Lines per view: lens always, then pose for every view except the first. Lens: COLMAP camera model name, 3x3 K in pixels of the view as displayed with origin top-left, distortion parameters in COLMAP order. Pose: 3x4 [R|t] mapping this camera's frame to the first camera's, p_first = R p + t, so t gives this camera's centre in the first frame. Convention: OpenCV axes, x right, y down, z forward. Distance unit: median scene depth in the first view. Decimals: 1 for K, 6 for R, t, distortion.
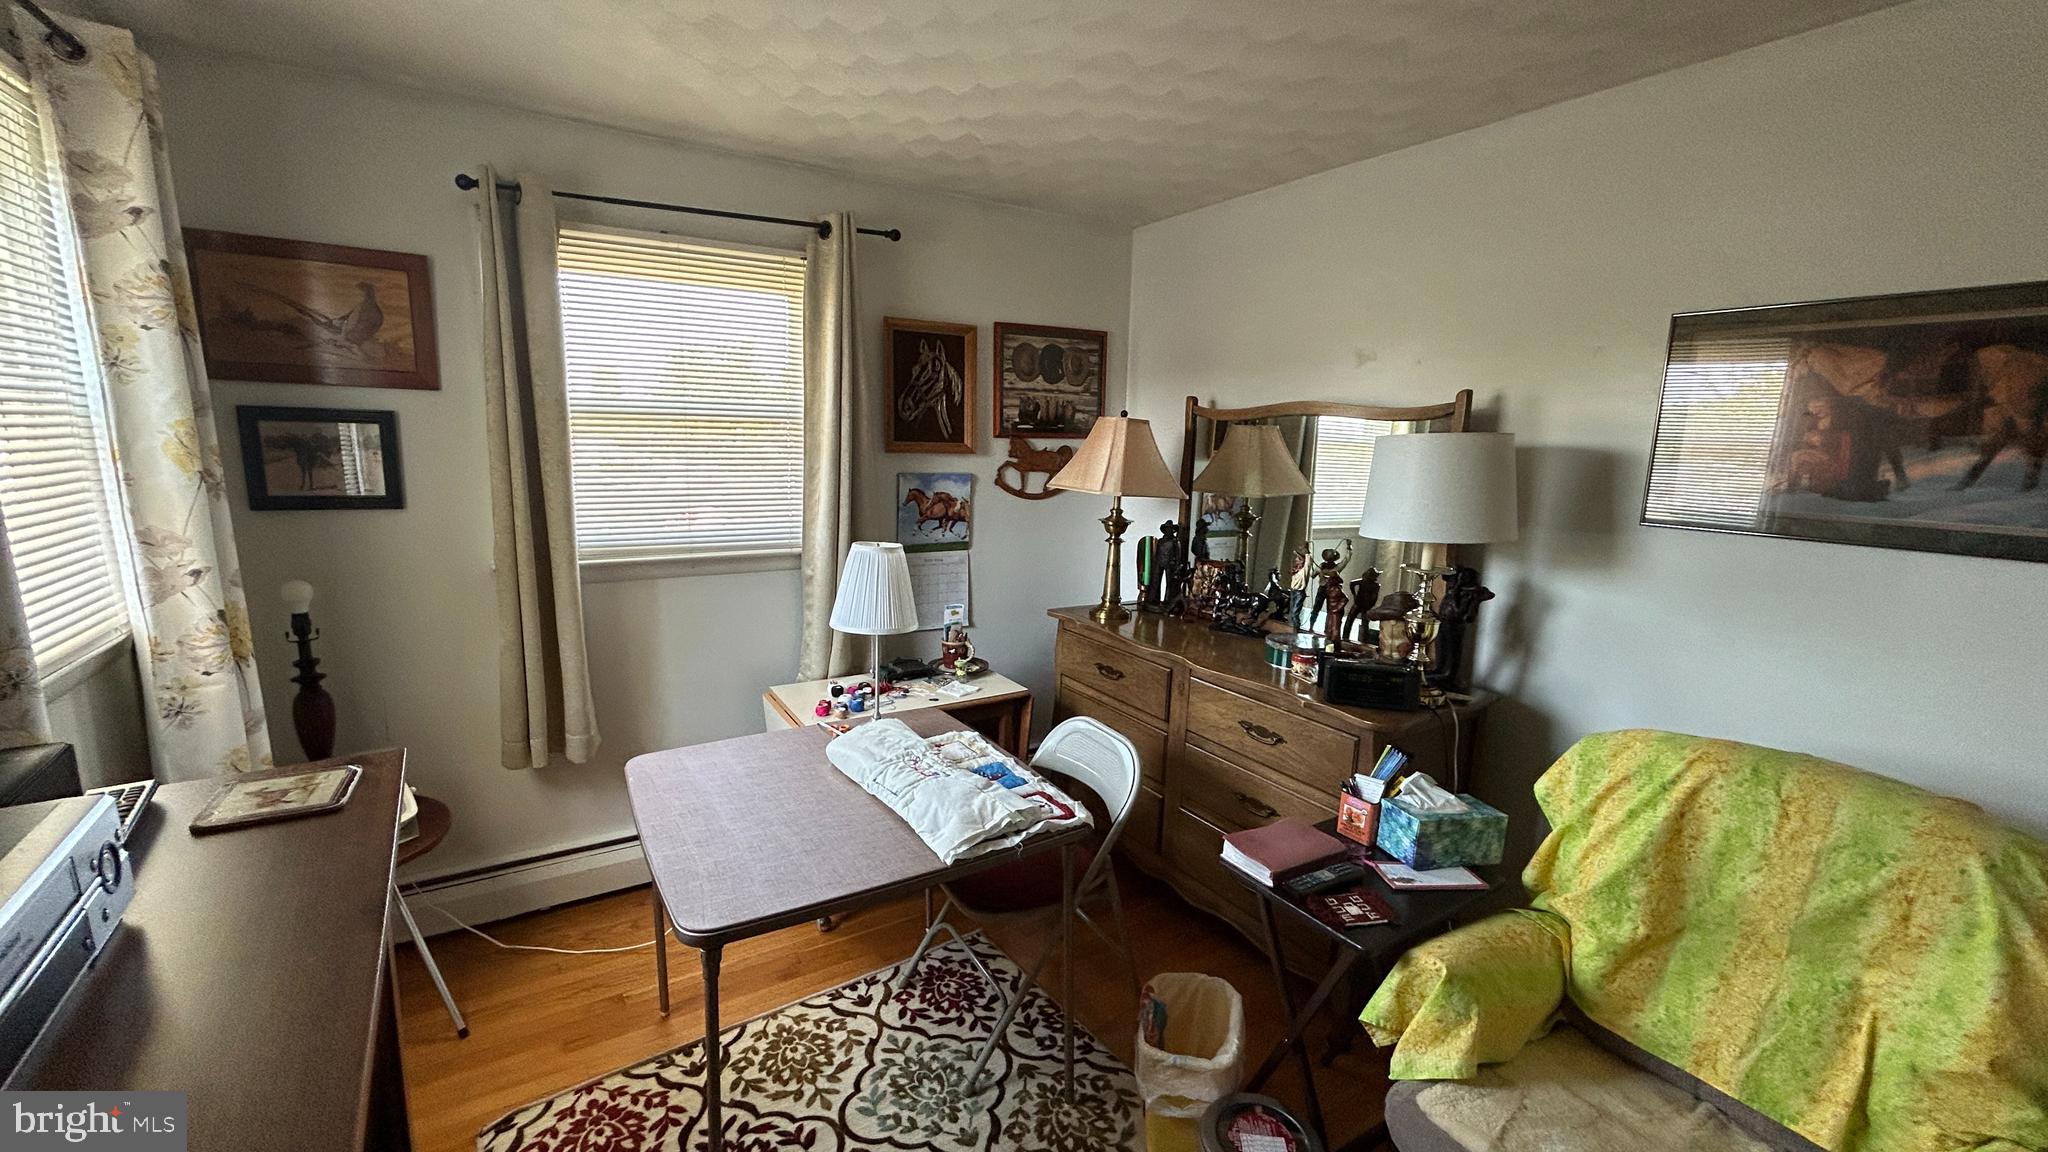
lens RADIAL K [[828.6, 0, 1025.4], [0, 828.6, 577.8], [0, 0, 1]] dist [0.000276, -0.000642]
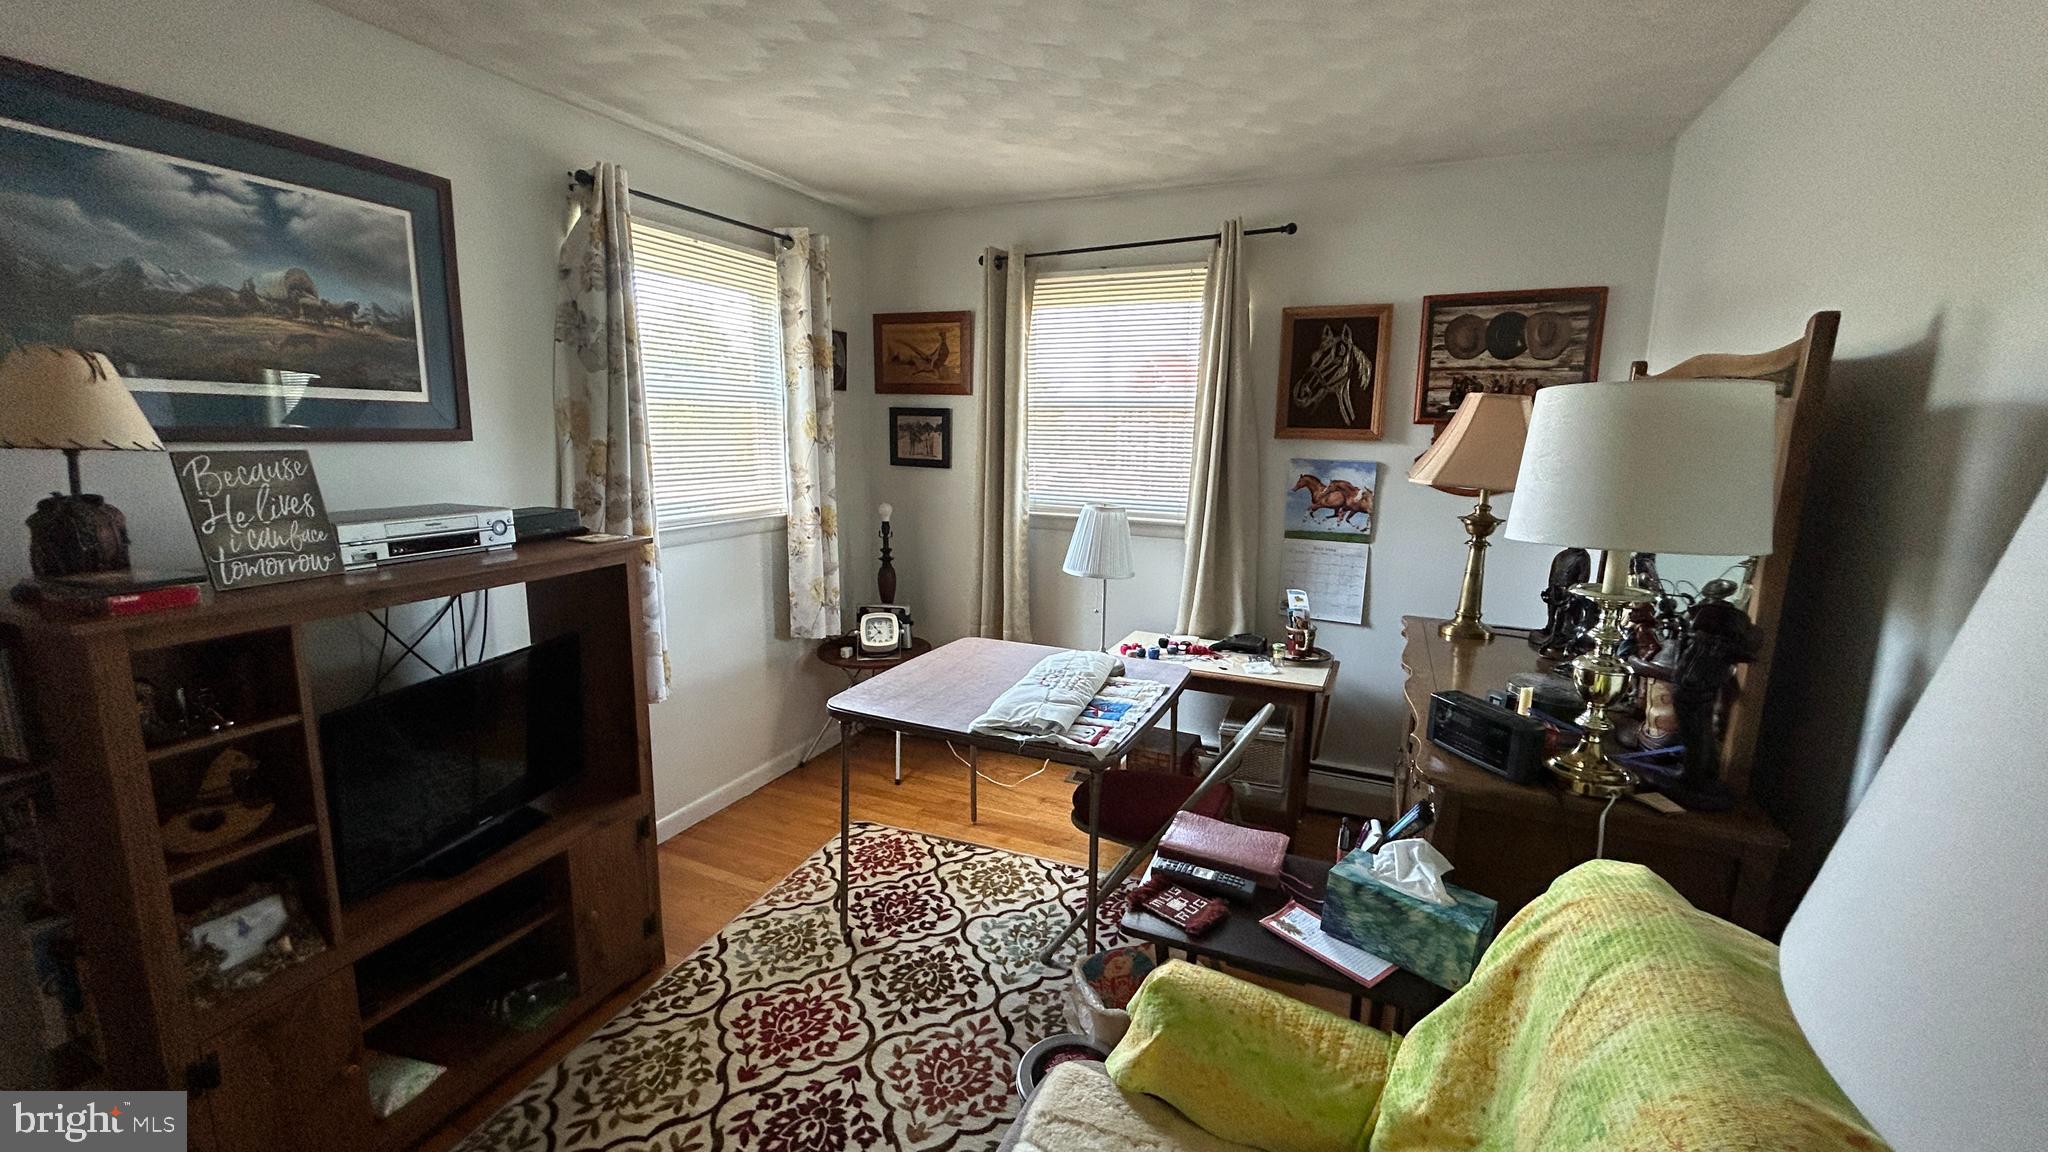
lens RADIAL K [[828.6, 0, 1025.4], [0, 828.6, 577.8], [0, 0, 1]] dist [0.000276, -0.000642]
pose [[0.556703, 0.134646, -0.819727, 0.648412], [-0.148784, 0.986982, 0.061075, 0.006802], [0.817279, 0.087962, 0.569489, 0.196345]]
